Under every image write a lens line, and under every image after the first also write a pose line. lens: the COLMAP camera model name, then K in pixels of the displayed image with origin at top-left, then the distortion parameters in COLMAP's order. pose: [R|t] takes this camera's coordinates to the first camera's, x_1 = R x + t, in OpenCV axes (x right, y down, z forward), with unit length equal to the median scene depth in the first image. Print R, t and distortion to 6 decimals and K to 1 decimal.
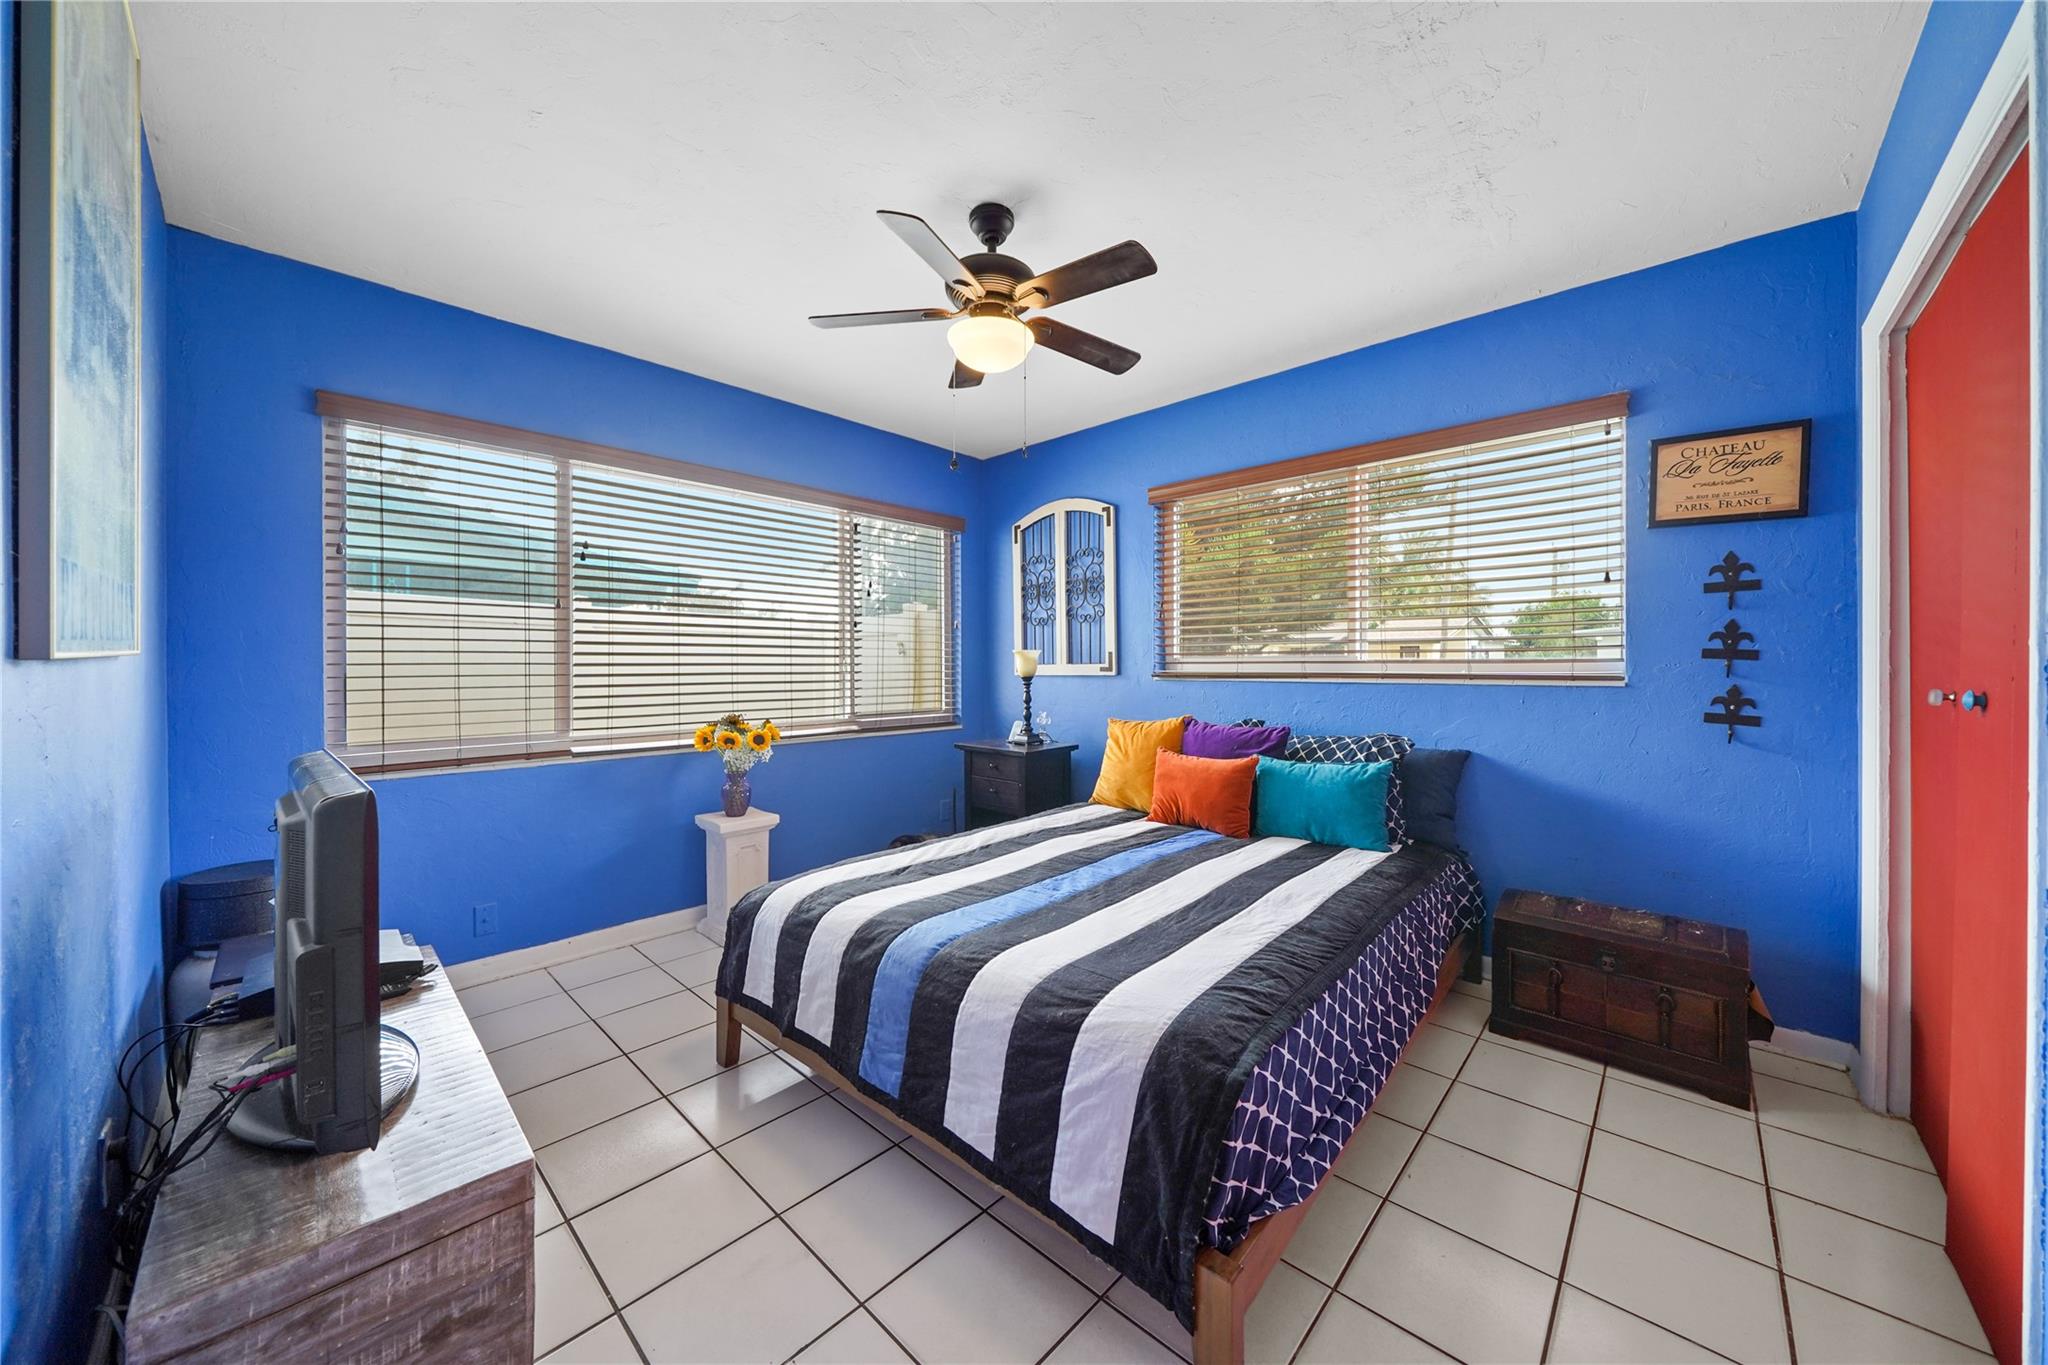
lens RADIAL K [[714.7, 0, 1026.5], [0, 714.7, 669.0], [0, 0, 1]] dist [-0.000254, -0.000043]
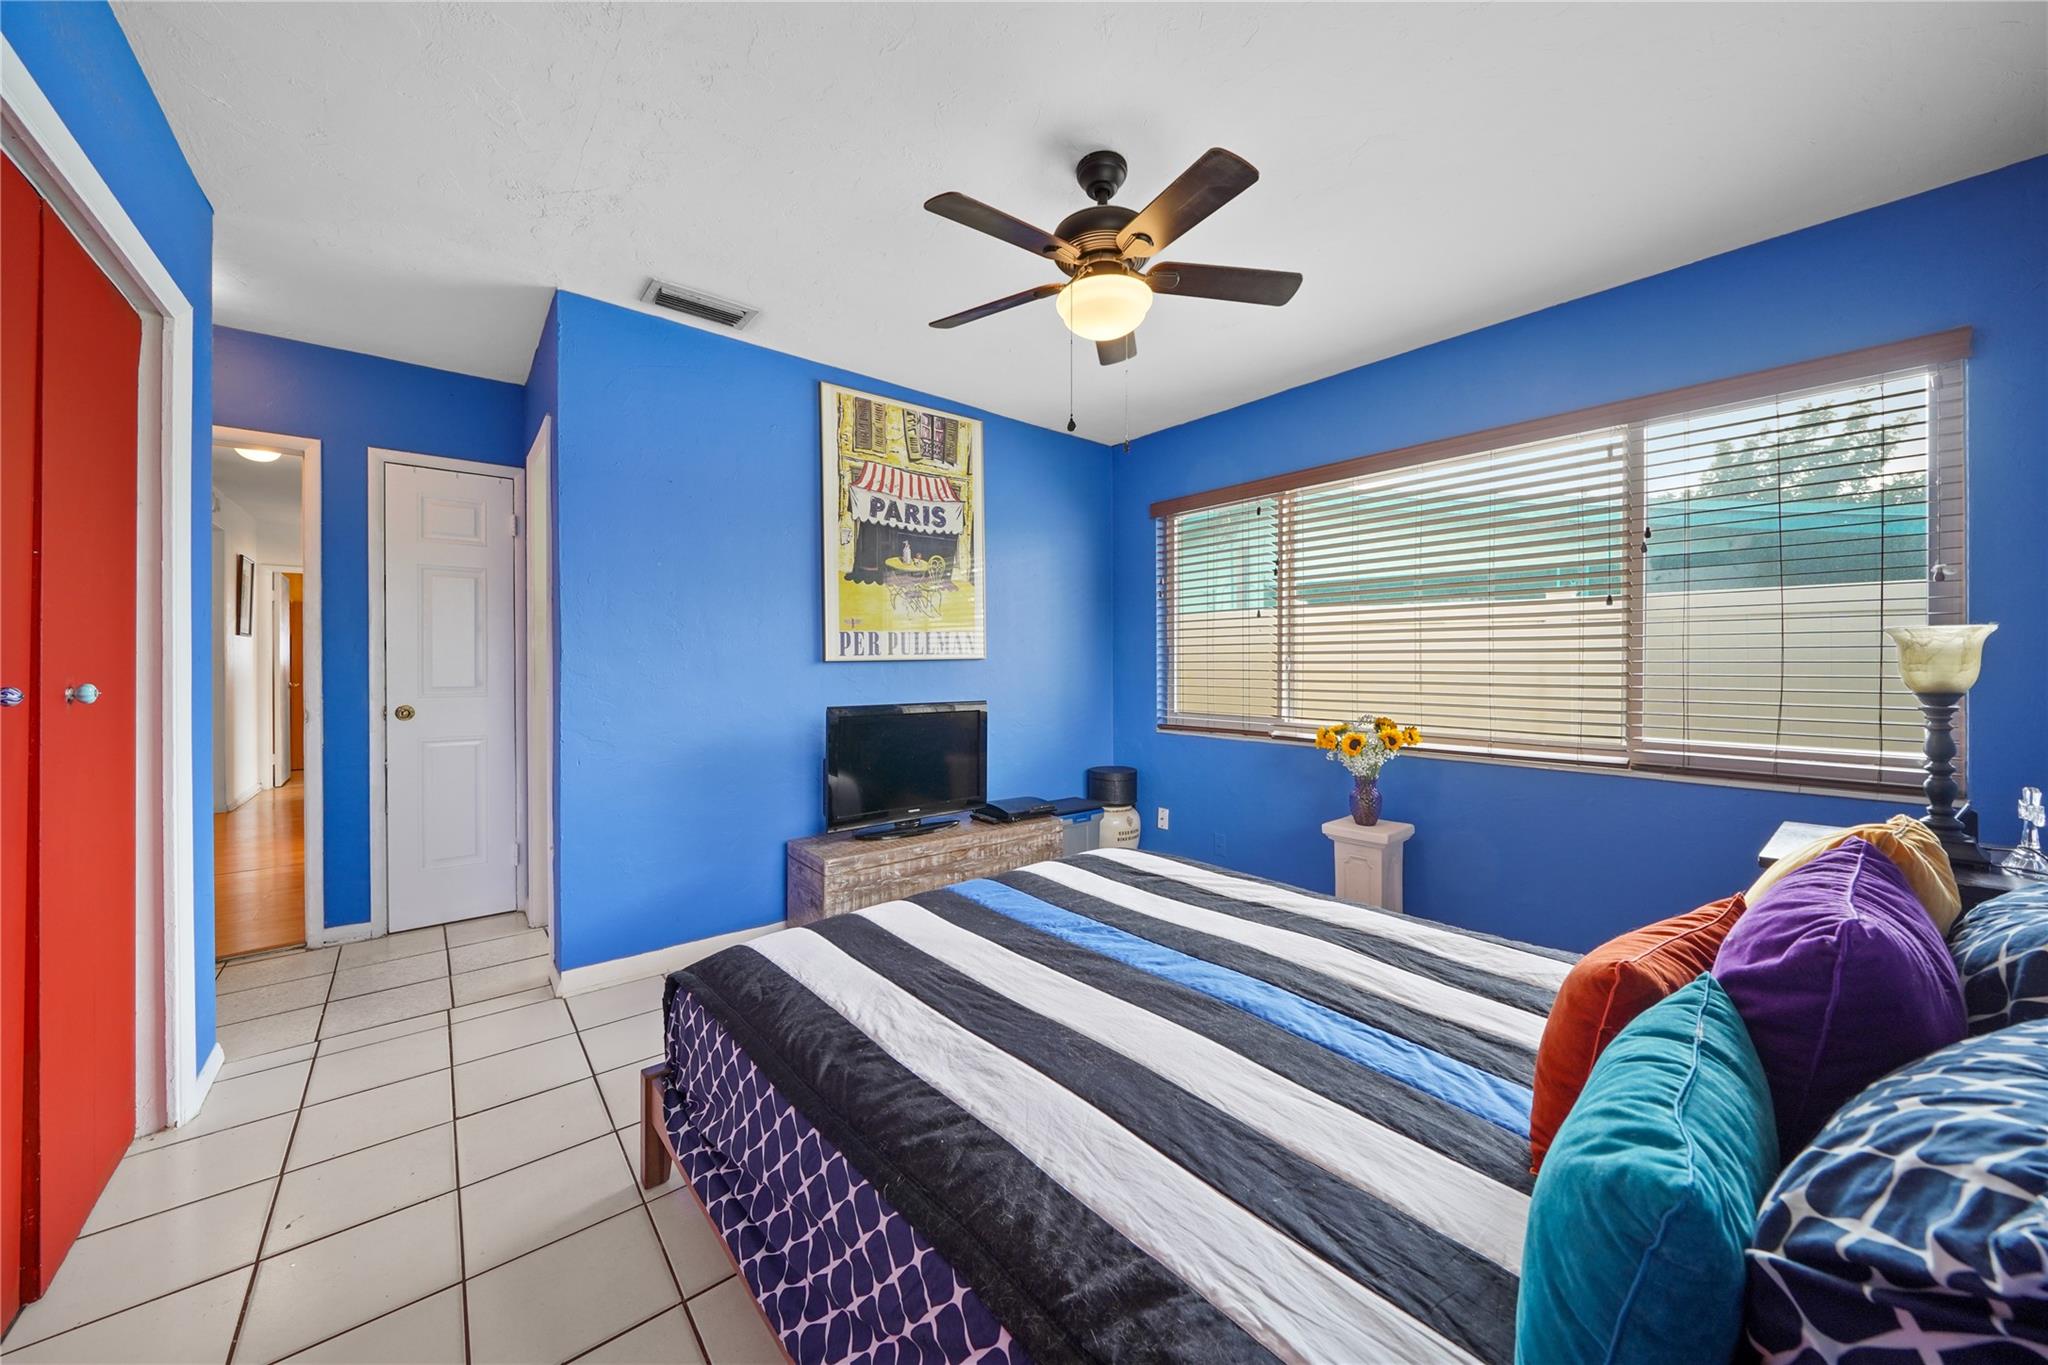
lens RADIAL K [[714.7, 0, 1026.5], [0, 714.7, 669.0], [0, 0, 1]] dist [-0.000254, -0.000043]
pose [[-0.128561, 0.008977, -0.991661, 0.849193], [-0.003899, 0.999947, 0.009558, -0.006379], [0.991694, 0.005095, -0.128519, 1.010825]]
